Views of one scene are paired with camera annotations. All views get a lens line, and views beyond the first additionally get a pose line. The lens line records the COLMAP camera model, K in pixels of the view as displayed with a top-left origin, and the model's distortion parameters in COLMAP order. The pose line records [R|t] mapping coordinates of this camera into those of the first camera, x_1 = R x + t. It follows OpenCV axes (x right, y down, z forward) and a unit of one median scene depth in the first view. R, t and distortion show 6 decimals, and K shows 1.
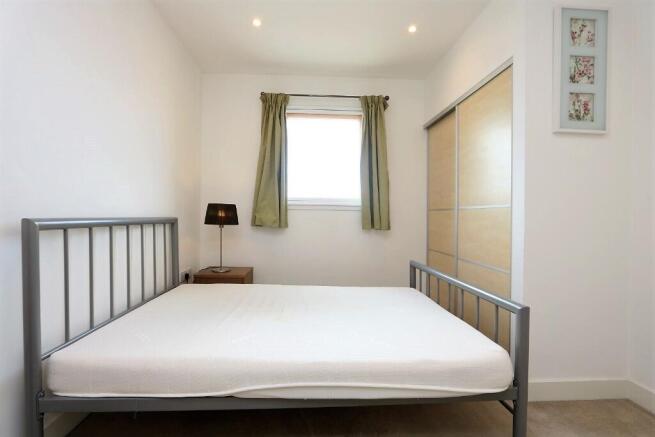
lens RADIAL K [[314.1, 0, 326.6], [0, 314.1, 219.4], [0, 0, 1]] dist [-0.013805, -0.000287]
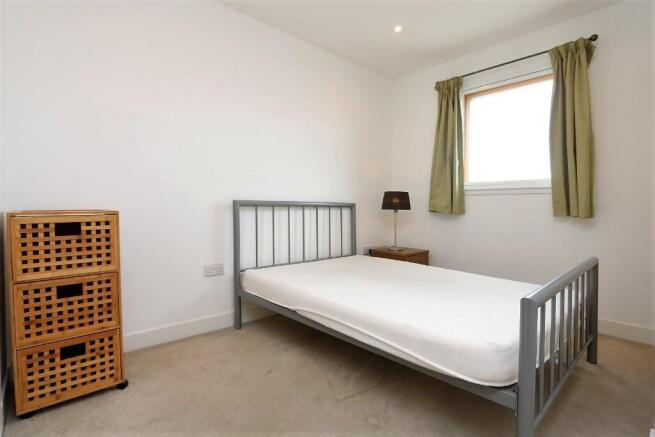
lens RADIAL K [[324.6, 0, 327.9], [0, 324.6, 219.0], [0, 0, 1]] dist [0.003057, 0.000350]
pose [[0.643974, 0.022188, -0.764726, 0.391279], [-0.009833, 0.999737, 0.020726, 0.026610], [0.764985, -0.005828, 0.644022, 0.032106]]
